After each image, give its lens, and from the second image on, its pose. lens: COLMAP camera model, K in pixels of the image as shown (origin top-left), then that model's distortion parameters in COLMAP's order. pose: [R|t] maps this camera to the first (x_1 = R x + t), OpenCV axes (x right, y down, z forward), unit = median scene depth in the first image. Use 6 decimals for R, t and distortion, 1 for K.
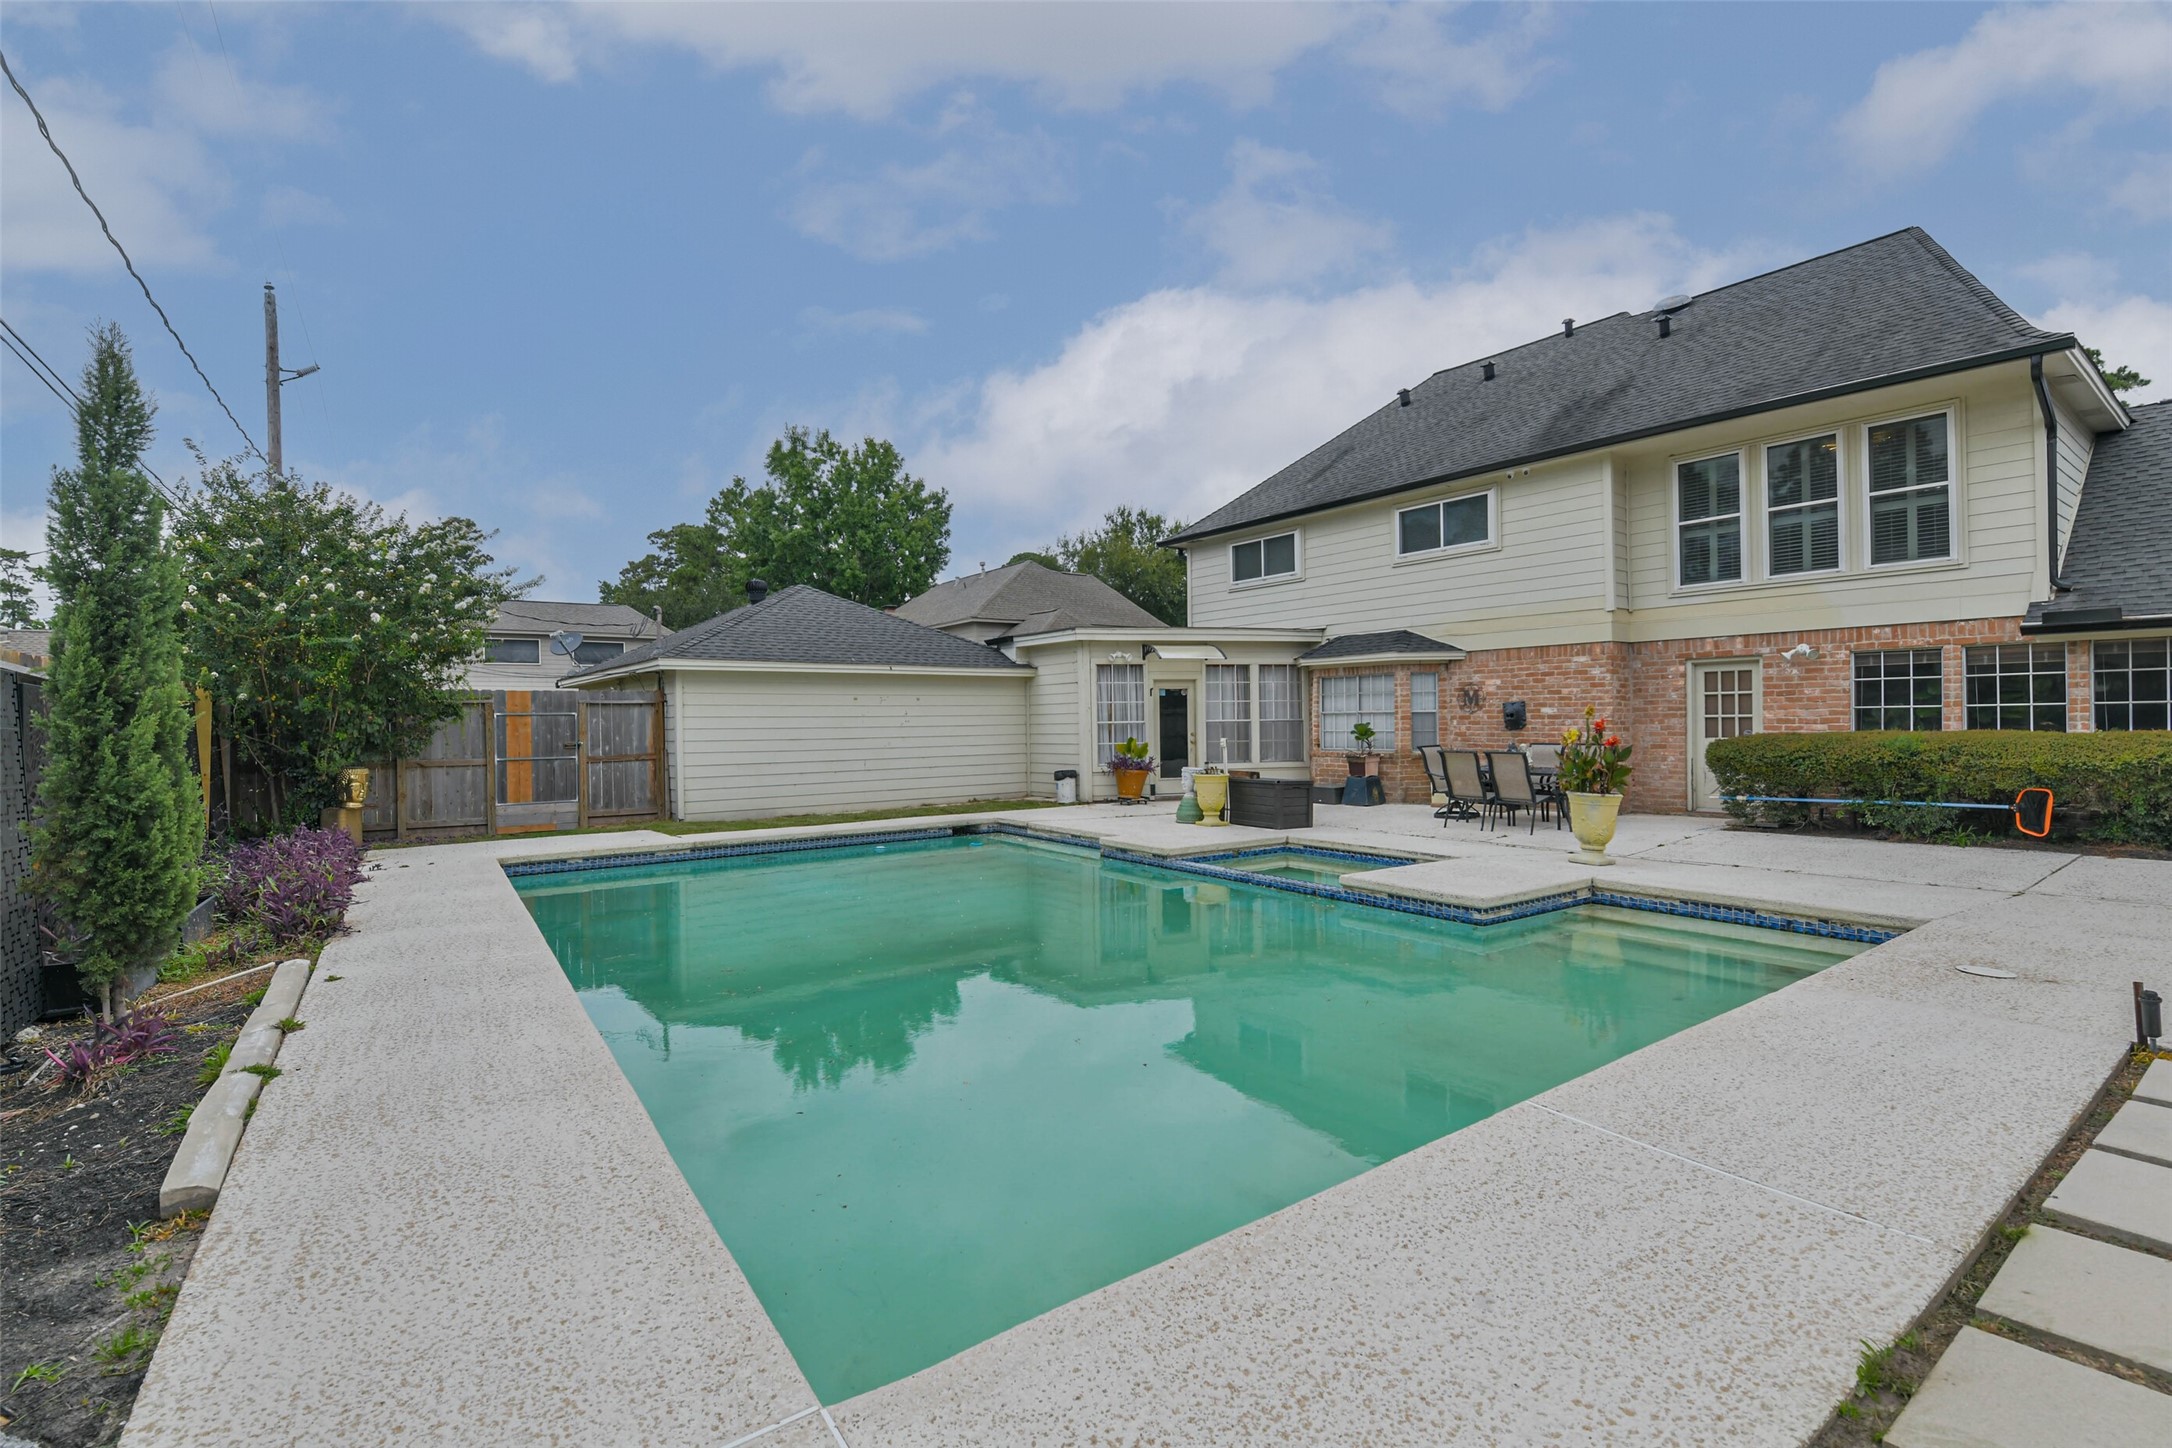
lens RADIAL K [[936.2, 0, 1078.8], [0, 936.2, 720.8], [0, 0, 1]] dist [0.016273, -0.009176]
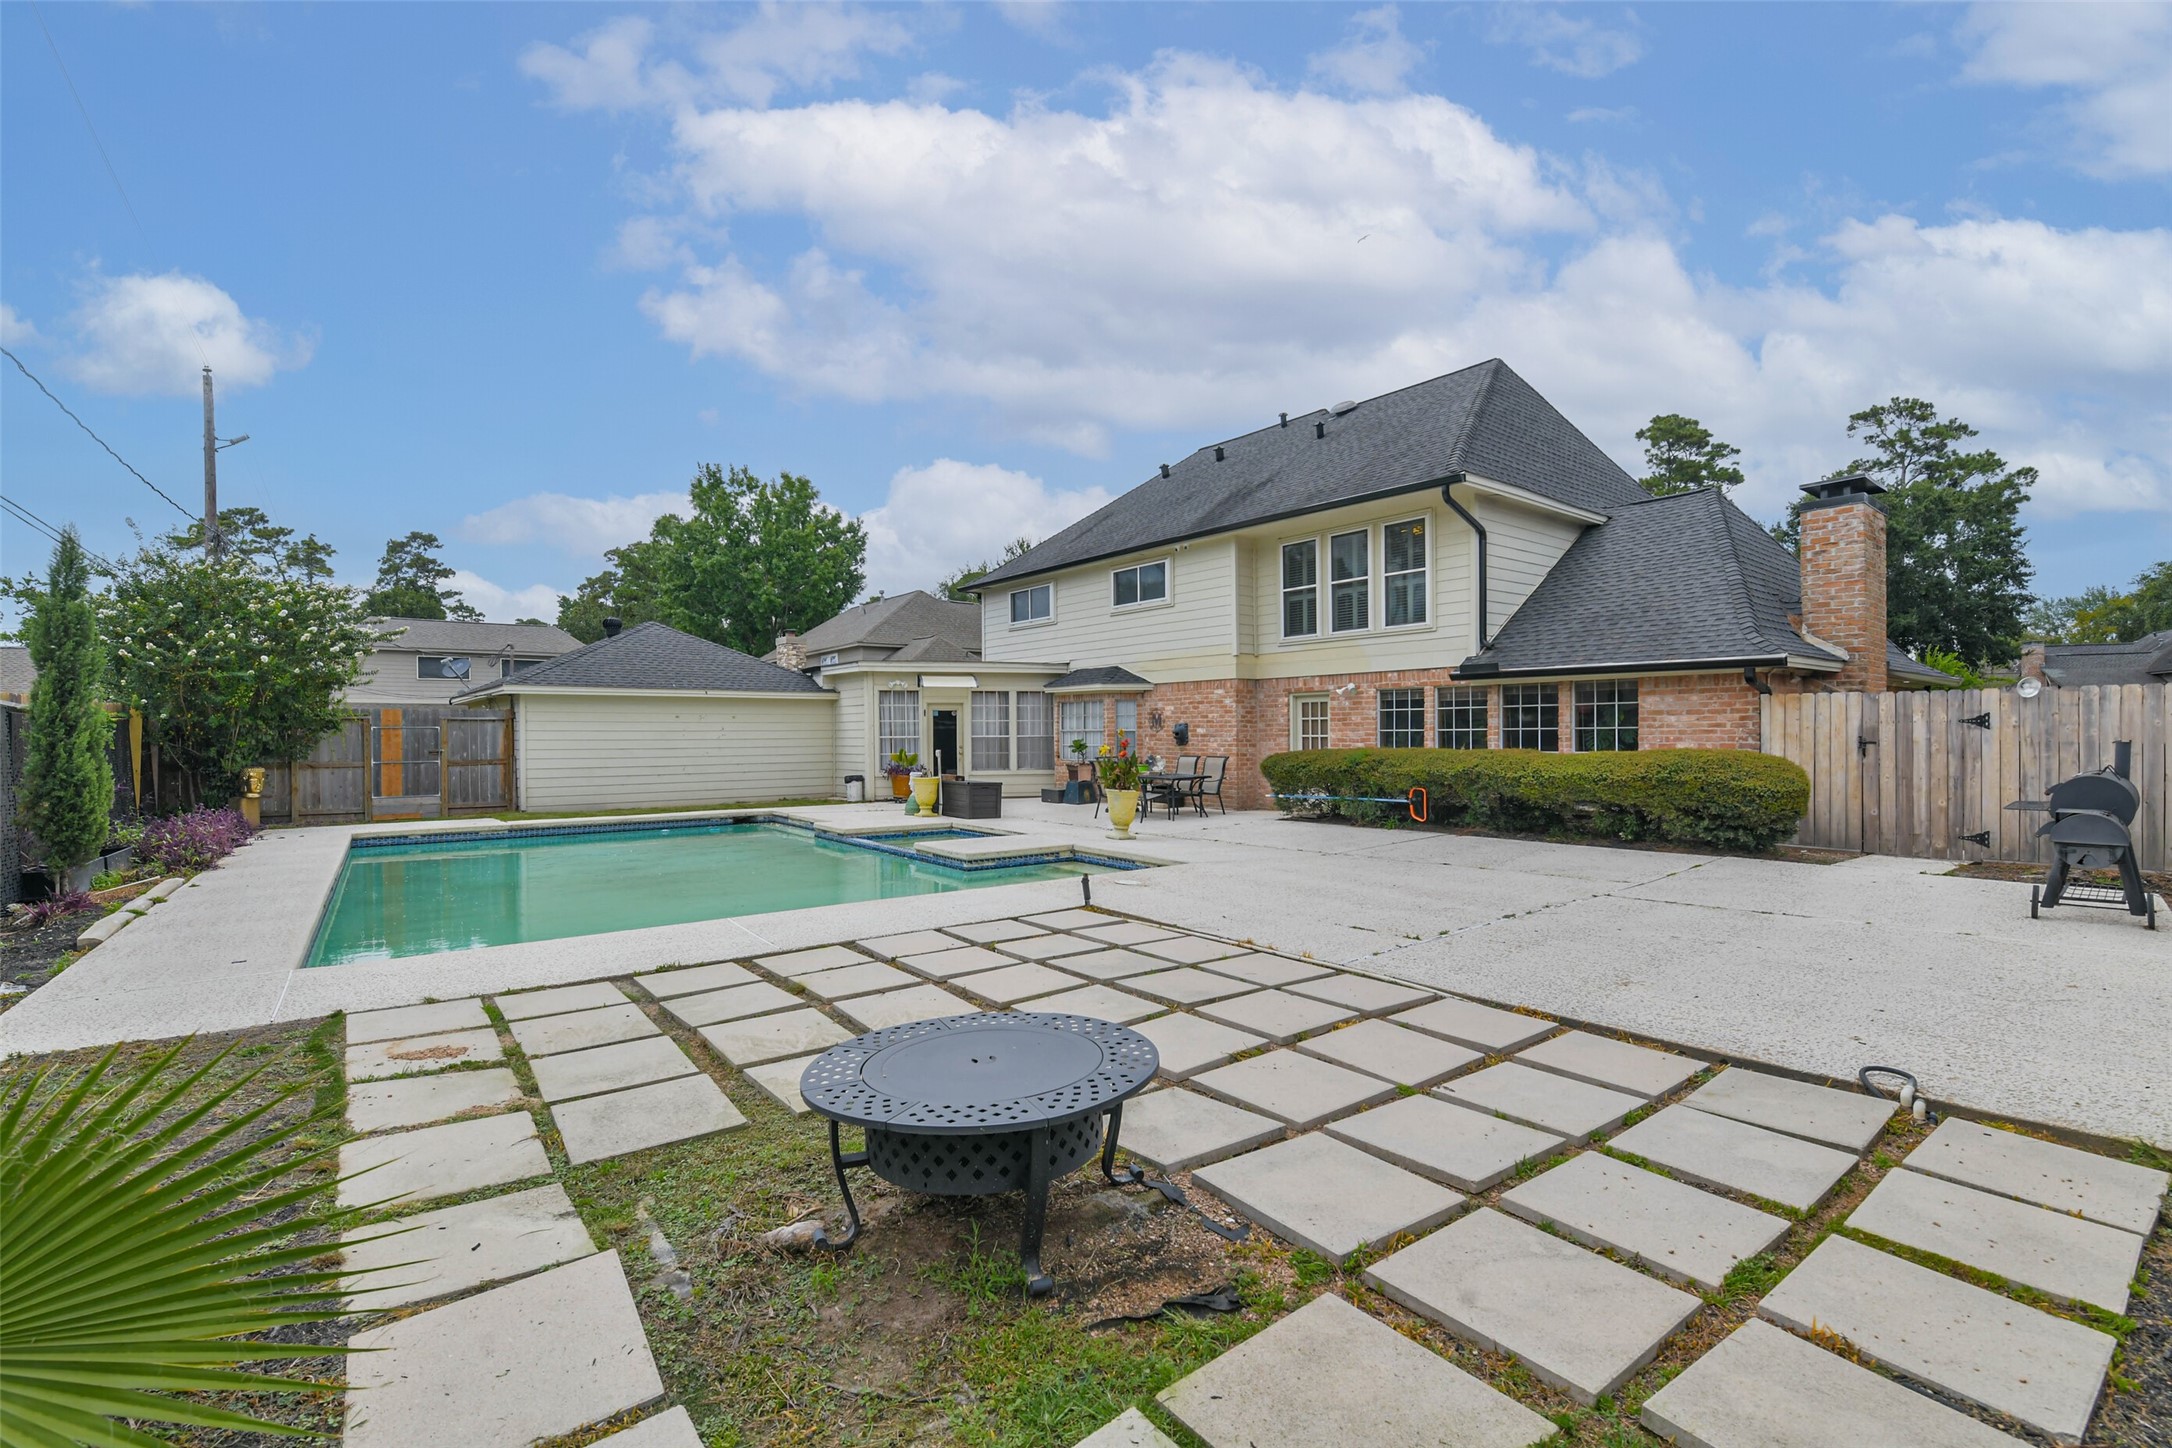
lens RADIAL K [[936.2, 0, 1081.2], [0, 936.2, 722.8], [0, 0, 1]] dist [0.016273, -0.009176]
pose [[0.999792, 0.007466, 0.018973, 0.320056], [-0.007251, 0.999909, -0.011374, -0.005815], [-0.019056, 0.011234, 0.999755, -0.303745]]
